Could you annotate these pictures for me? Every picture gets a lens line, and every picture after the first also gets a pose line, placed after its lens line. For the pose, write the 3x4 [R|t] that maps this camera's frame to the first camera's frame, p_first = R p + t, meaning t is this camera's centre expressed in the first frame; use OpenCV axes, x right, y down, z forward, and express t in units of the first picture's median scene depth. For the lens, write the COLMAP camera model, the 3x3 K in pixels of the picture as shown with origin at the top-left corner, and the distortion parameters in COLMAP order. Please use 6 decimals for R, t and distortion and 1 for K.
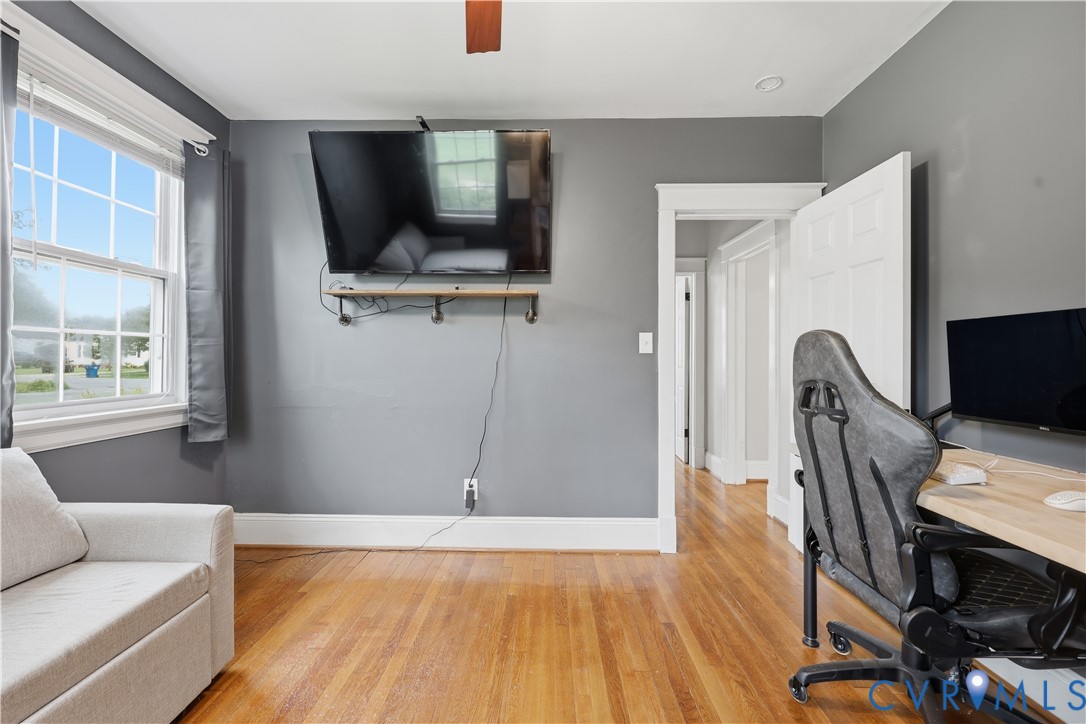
lens RADIAL K [[446.8, 0, 540.7], [0, 446.8, 351.9], [0, 0, 1]] dist [0.000715, 0.000100]
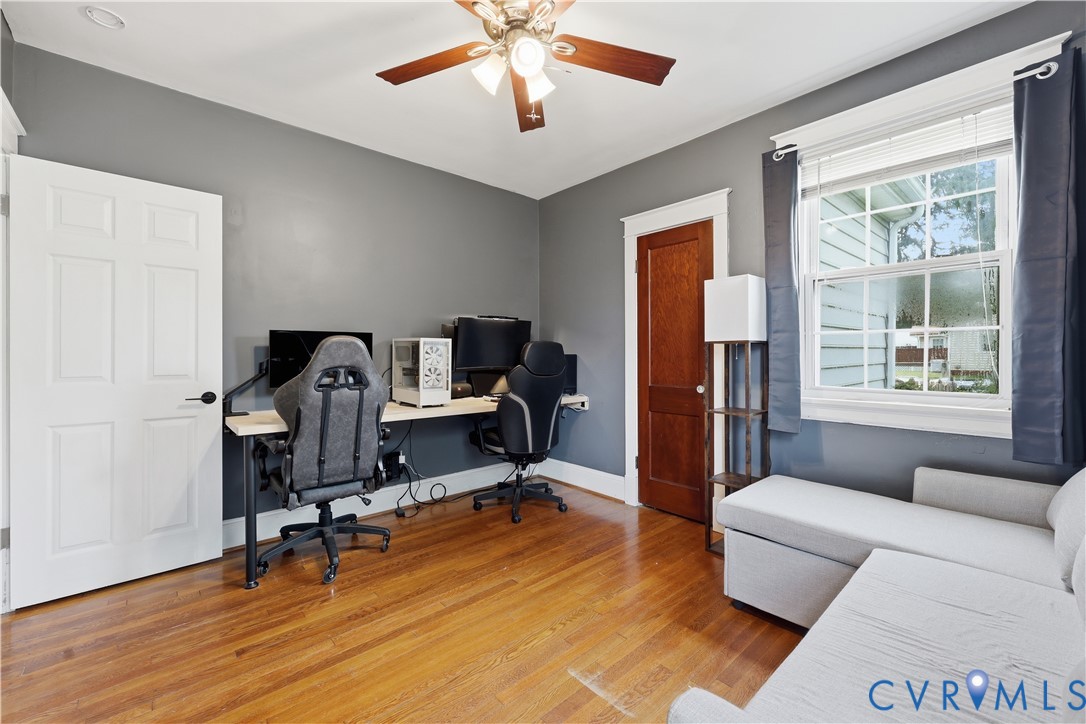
lens RADIAL K [[446.8, 0, 540.7], [0, 446.8, 351.9], [0, 0, 1]] dist [0.000715, 0.000100]
pose [[-0.676463, 0.001845, 0.736475, -0.815835], [-0.008772, 0.999906, -0.010562, 0.011626], [-0.736425, -0.013605, -0.676383, 1.217863]]
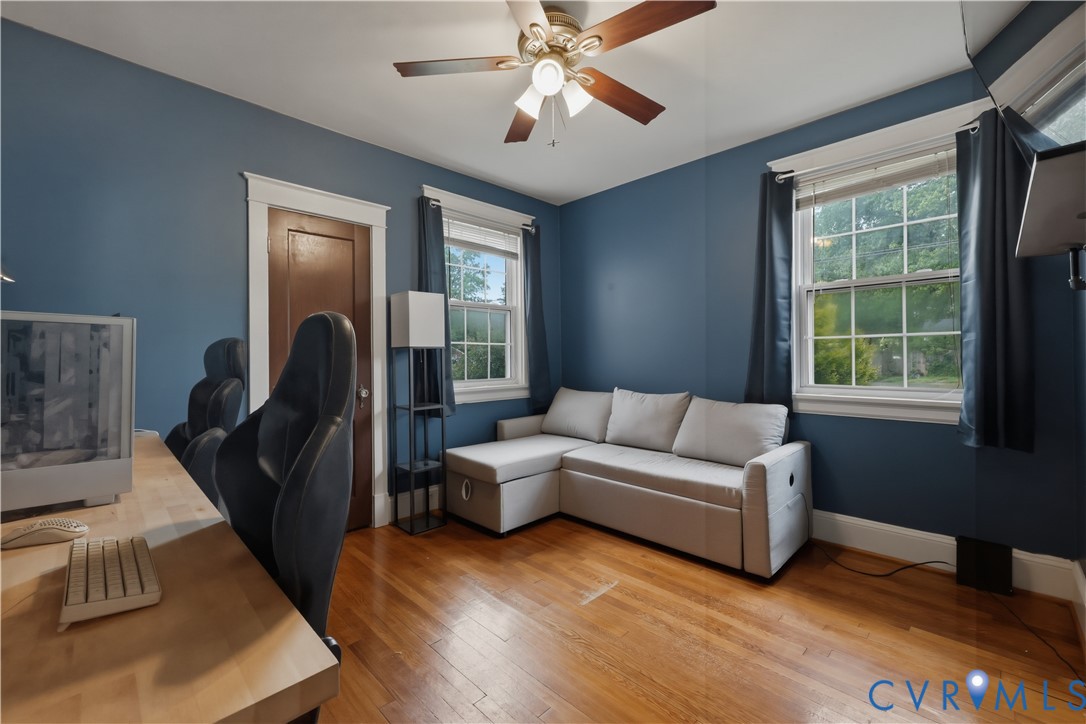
lens RADIAL K [[445.5, 0, 545.2], [0, 445.5, 356.5], [0, 0, 1]] dist [-0.000087, 0.000000]
pose [[-0.690123, 0.003357, -0.723684, 0.666340], [0.015335, 0.999833, -0.009985, 0.016375], [0.723530, -0.017988, -0.690059, 1.288615]]
